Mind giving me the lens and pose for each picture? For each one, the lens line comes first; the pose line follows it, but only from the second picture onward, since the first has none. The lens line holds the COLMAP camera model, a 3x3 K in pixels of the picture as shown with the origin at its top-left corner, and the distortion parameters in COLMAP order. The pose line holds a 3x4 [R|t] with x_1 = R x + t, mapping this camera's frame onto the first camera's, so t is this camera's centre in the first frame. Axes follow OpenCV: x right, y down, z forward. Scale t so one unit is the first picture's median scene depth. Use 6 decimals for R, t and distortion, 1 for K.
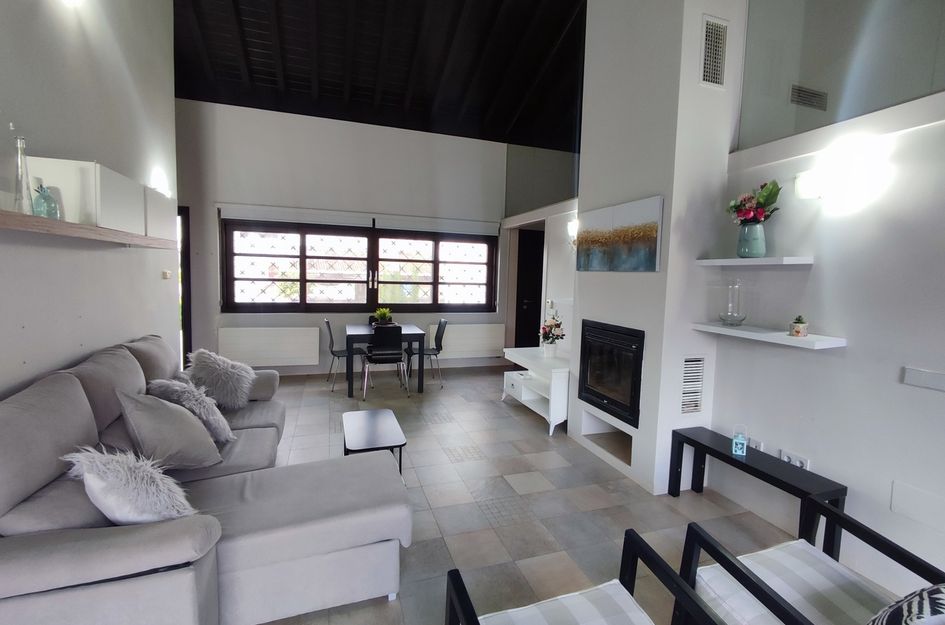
lens RADIAL K [[428.3, 0, 484.5], [0, 428.3, 307.6], [0, 0, 1]] dist [-0.005825, 0.000034]
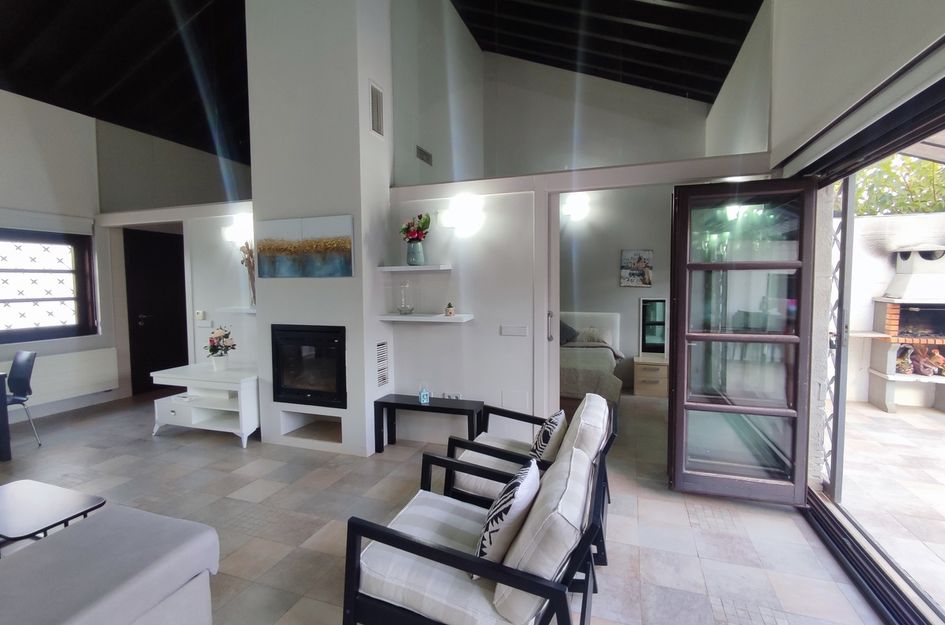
lens RADIAL K [[428.3, 0, 476.5], [0, 428.3, 307.2], [0, 0, 1]] dist [-0.005825, 0.000034]
pose [[0.625238, -0.079219, 0.776403, -0.311974], [0.087590, 0.995672, 0.031055, -0.003593], [-0.775504, 0.048588, 0.629471, -0.042566]]
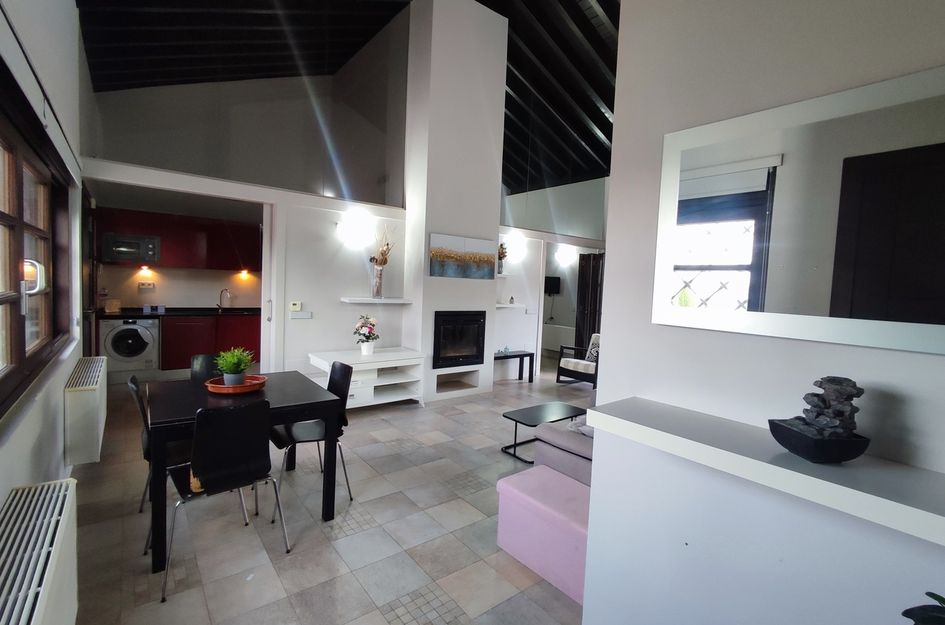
lens RADIAL K [[428.3, 0, 480.9], [0, 428.3, 311.0], [0, 0, 1]] dist [-0.005825, 0.000034]
pose [[-0.326373, -0.099492, 0.939990, -1.346789], [0.020277, 0.993479, 0.112193, -0.151454], [-0.945023, 0.055677, -0.322228, 1.572326]]
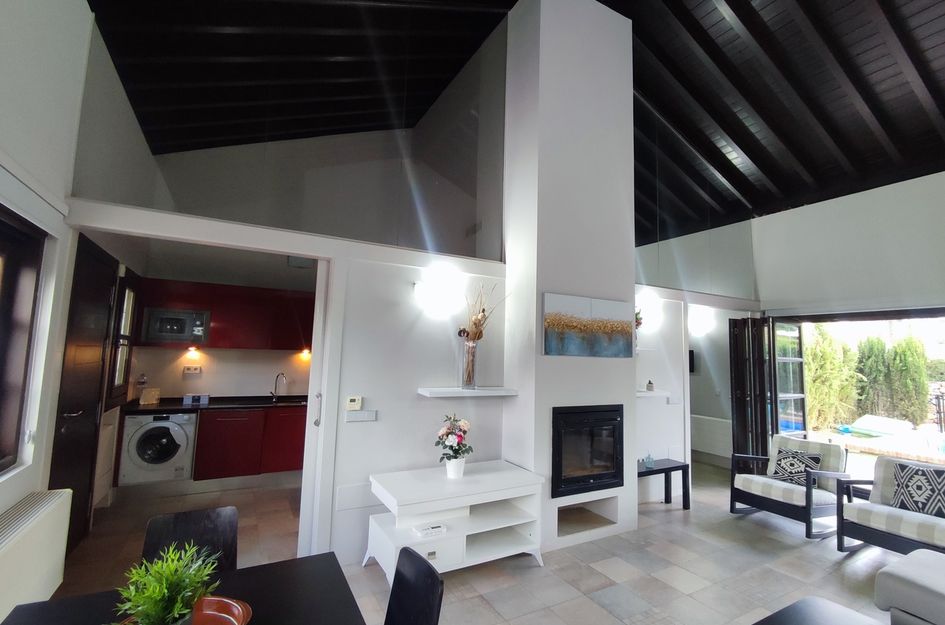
lens RADIAL K [[428.3, 0, 478.6], [0, 428.3, 311.7], [0, 0, 1]] dist [-0.005825, 0.000034]
pose [[-0.160407, 0.065733, 0.984860, -0.804873], [0.043003, 0.997298, -0.059560, -0.157615], [-0.986114, 0.032798, -0.162800, 1.567446]]
